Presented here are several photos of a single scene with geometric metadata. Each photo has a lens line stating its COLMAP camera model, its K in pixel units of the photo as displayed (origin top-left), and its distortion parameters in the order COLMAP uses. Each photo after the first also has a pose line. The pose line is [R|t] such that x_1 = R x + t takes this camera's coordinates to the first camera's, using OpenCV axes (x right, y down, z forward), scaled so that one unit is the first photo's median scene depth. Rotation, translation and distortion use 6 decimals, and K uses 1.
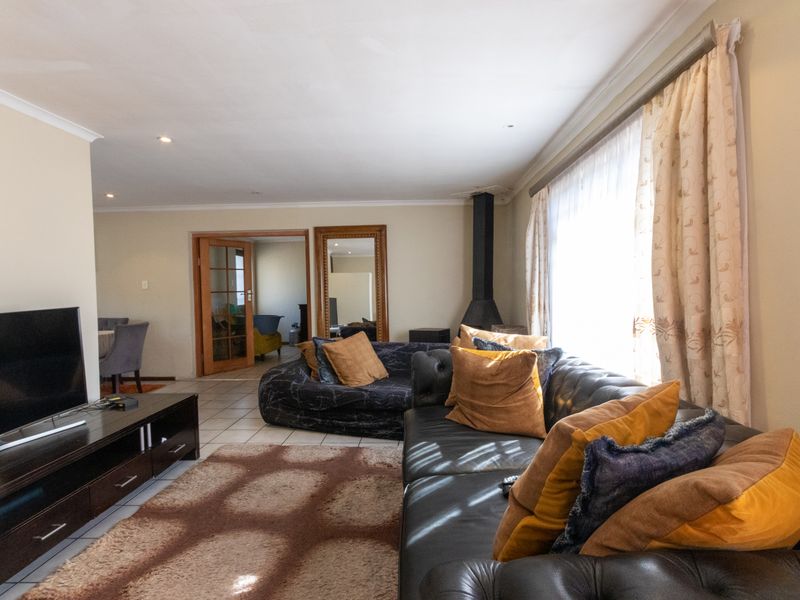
lens RADIAL K [[413.9, 0, 405.7], [0, 413.9, 301.7], [0, 0, 1]] dist [-0.000590, 0.000448]
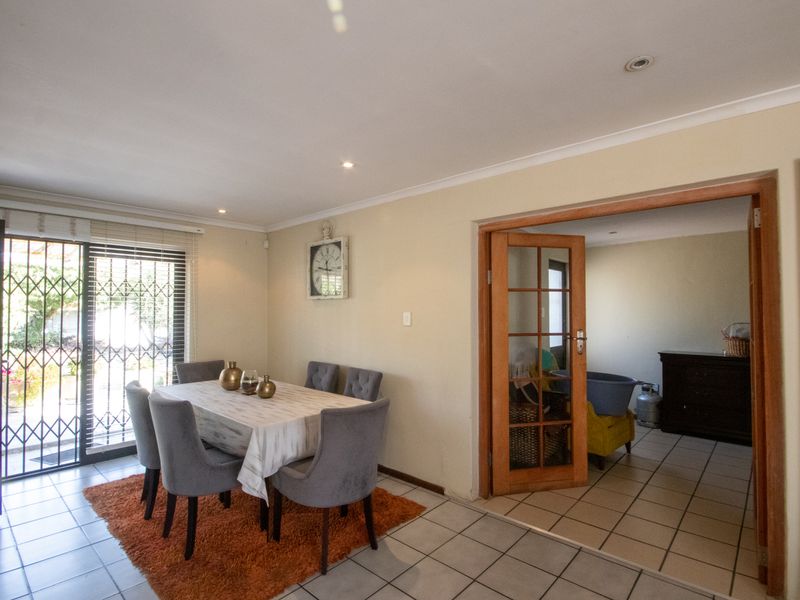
lens RADIAL K [[413.9, 0, 405.7], [0, 413.9, 301.7], [0, 0, 1]] dist [-0.000590, 0.000448]
pose [[0.771297, 0.001413, -0.636474, -0.247397], [-0.034218, 0.998643, -0.039249, -0.041102], [0.635555, 0.052052, 0.770299, 0.531855]]
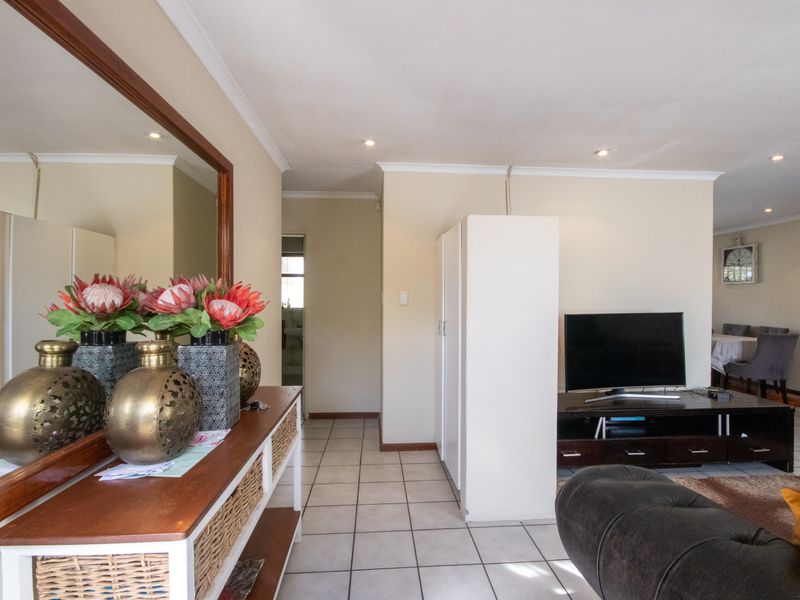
lens RADIAL K [[413.9, 0, 405.7], [0, 413.9, 301.7], [0, 0, 1]] dist [-0.000590, 0.000448]
pose [[0.119170, 0.024672, -0.992567, 0.192005], [-0.043895, 0.998845, 0.019558, -0.003715], [0.991903, 0.041238, 0.120115, -0.025263]]
